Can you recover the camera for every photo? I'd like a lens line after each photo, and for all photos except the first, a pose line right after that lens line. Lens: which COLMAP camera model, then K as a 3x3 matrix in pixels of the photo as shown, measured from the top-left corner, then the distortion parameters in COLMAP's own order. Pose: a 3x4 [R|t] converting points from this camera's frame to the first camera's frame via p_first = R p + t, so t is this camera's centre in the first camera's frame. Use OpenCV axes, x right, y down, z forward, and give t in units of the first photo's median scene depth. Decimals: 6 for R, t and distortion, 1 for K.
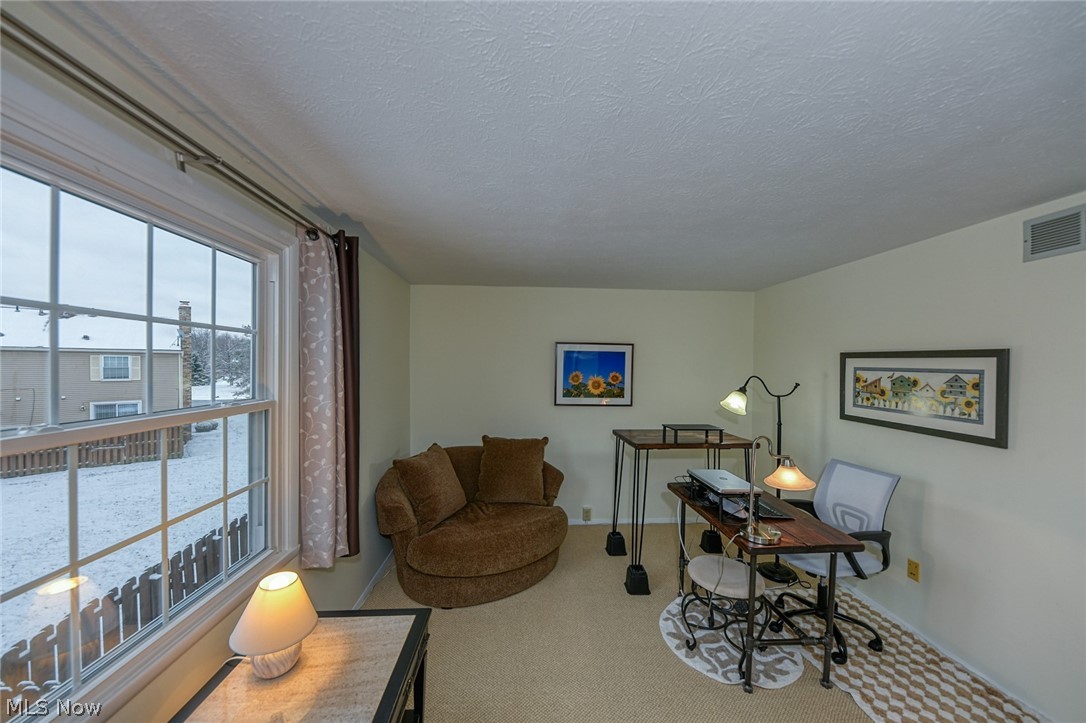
lens RADIAL K [[381.6, 0, 543.5], [0, 381.6, 363.3], [0, 0, 1]] dist [0.002442, -0.000685]
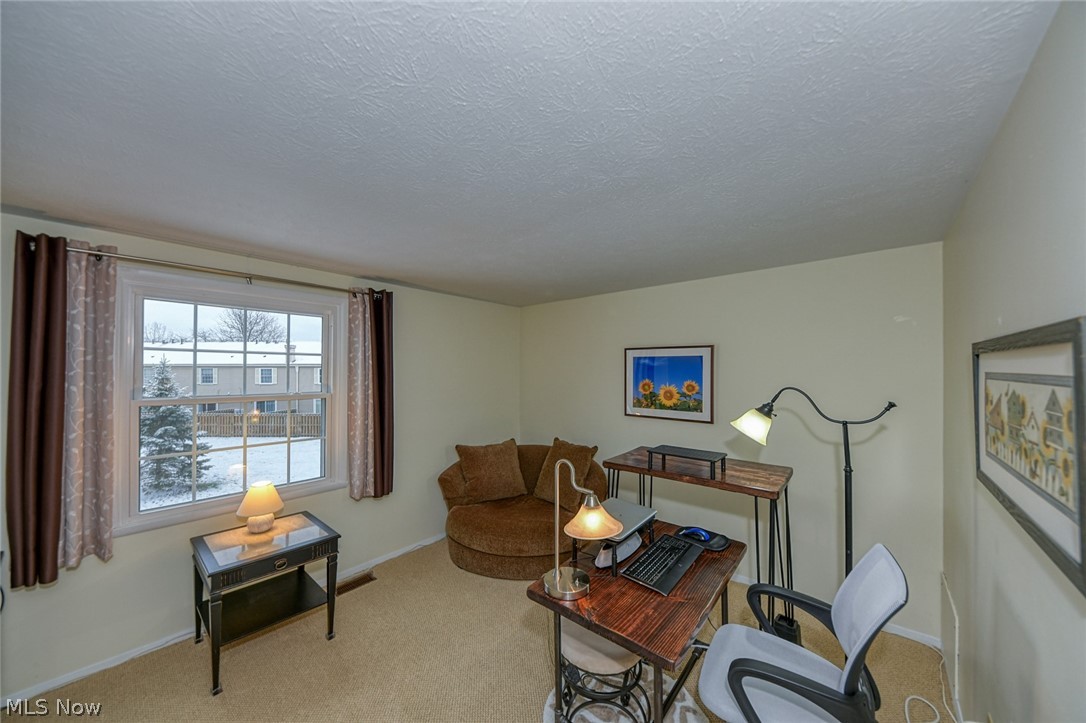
lens RADIAL K [[381.6, 0, 551.5], [0, 381.6, 362.5], [0, 0, 1]] dist [0.002442, -0.000685]
pose [[0.716516, -0.023358, -0.697180, 0.804373], [0.006338, 0.999616, -0.026977, 0.006799], [0.697542, 0.014911, 0.716389, 0.288522]]
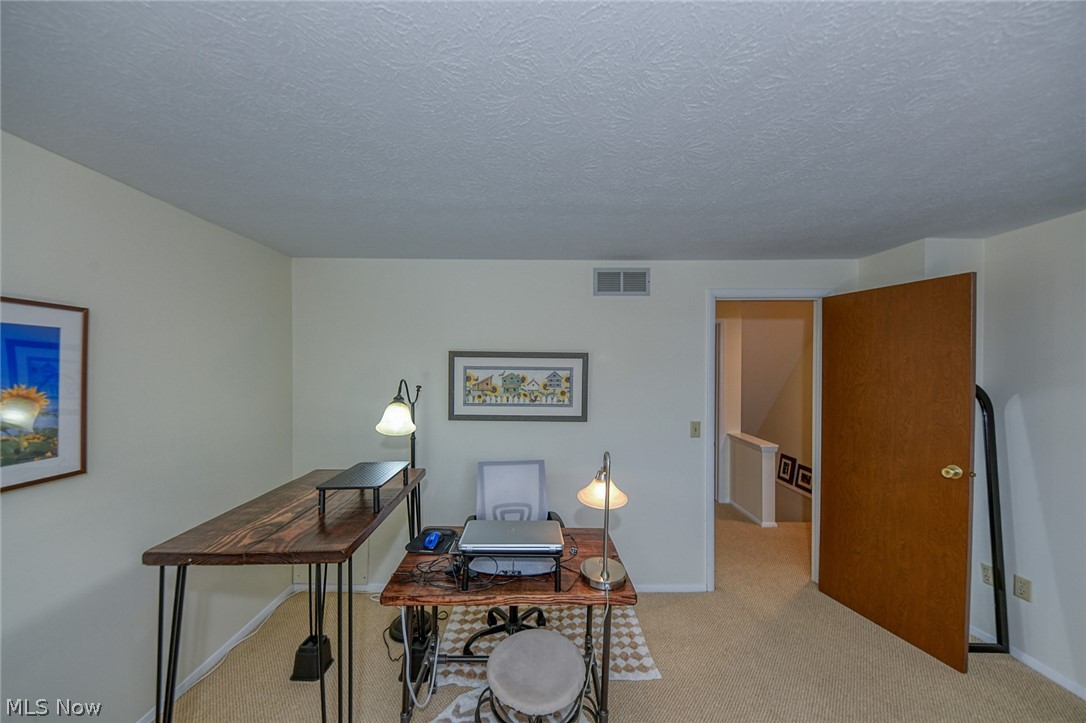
lens RADIAL K [[381.6, 0, 540.1], [0, 381.6, 368.7], [0, 0, 1]] dist [0.002442, -0.000685]
pose [[0.060081, -0.014830, 0.998083, -0.174800], [-0.005269, 0.999871, 0.015174, 0.000775], [-0.998180, -0.006171, 0.059995, 0.770890]]
